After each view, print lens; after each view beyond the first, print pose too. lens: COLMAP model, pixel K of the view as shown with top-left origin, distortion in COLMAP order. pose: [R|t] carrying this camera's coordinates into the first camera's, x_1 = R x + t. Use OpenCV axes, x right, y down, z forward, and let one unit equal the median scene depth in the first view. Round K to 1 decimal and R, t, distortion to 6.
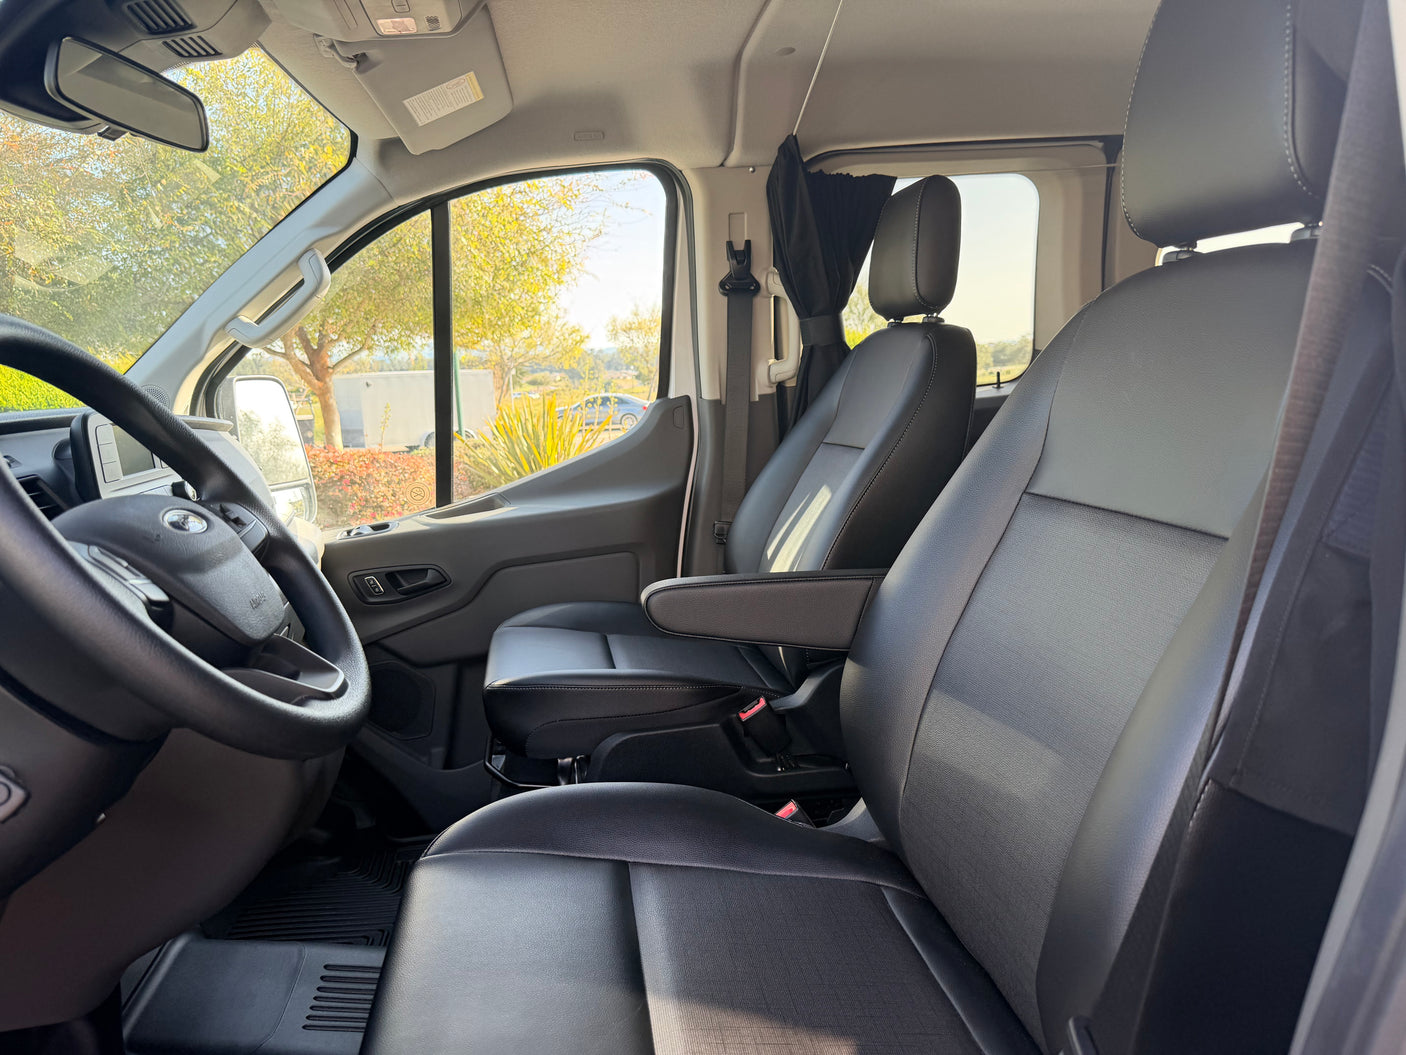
lens RADIAL K [[986.9, 0, 703.0], [0, 986.9, 527.5], [0, 0, 1]] dist [0.097184, -0.126724]
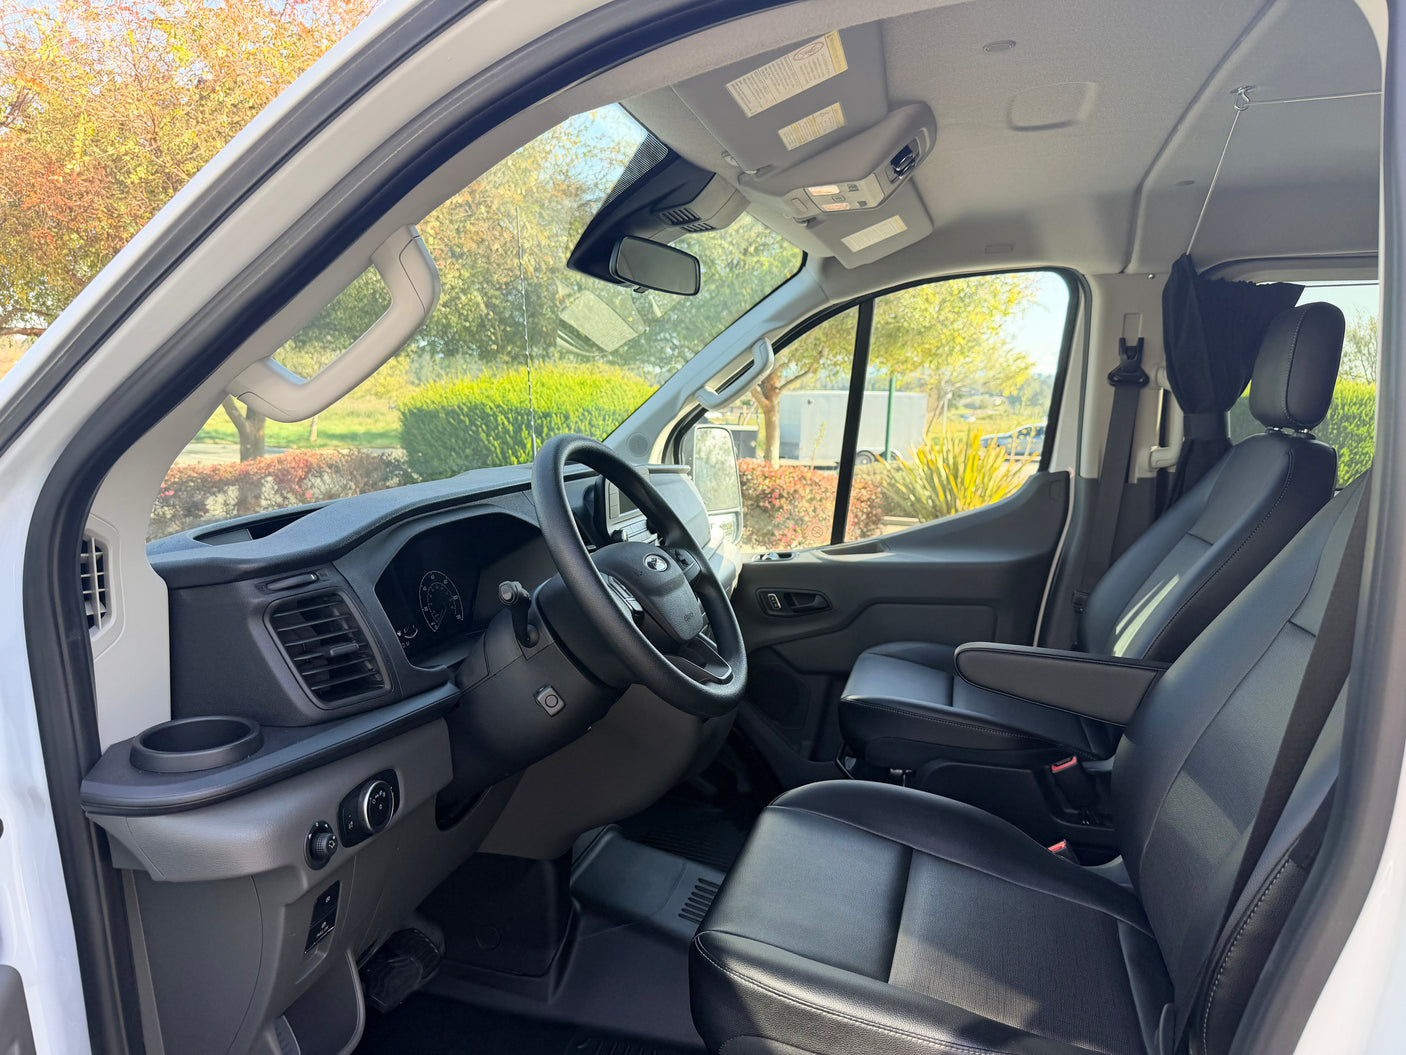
lens RADIAL K [[1044.9, 0, 705.9], [0, 1044.9, 532.9], [0, 0, 1]] dist [0.092596, -0.155350]
pose [[0.907706, 0.127005, -0.399925, 0.105628], [-0.129781, 0.991336, 0.020258, -0.042682], [0.399033, 0.033515, 0.916324, -0.238174]]
